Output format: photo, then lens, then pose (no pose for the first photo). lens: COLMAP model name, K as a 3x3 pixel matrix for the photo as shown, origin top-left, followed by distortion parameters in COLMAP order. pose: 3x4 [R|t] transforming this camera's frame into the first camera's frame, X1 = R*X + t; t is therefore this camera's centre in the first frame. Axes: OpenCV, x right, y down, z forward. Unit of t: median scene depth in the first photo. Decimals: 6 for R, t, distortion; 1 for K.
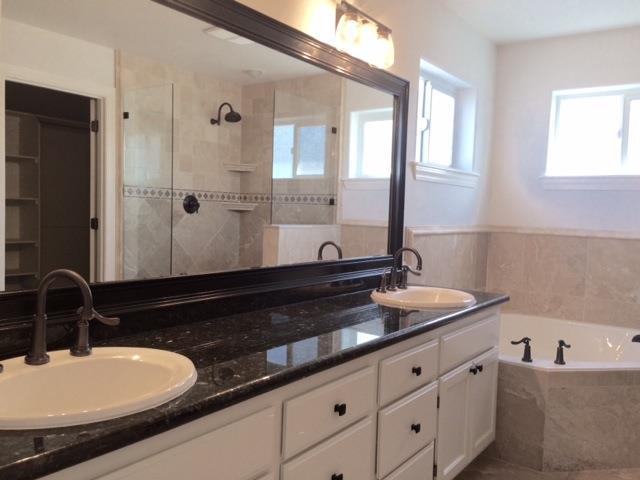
lens RADIAL K [[546.3, 0, 318.2], [0, 546.3, 238.4], [0, 0, 1]] dist [0.062273, -0.069861]
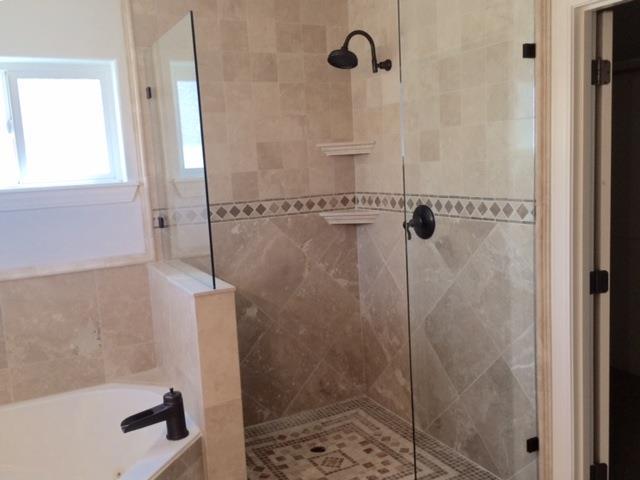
lens RADIAL K [[596.4, 0, 317.6], [0, 596.4, 238.5], [0, 0, 1]] dist [0.038513, 0.000000]
pose [[0.446026, -0.168934, 0.878932, 0.026202], [0.115316, 0.984687, 0.130742, -0.108646], [-0.887560, 0.043041, 0.458677, 0.324522]]
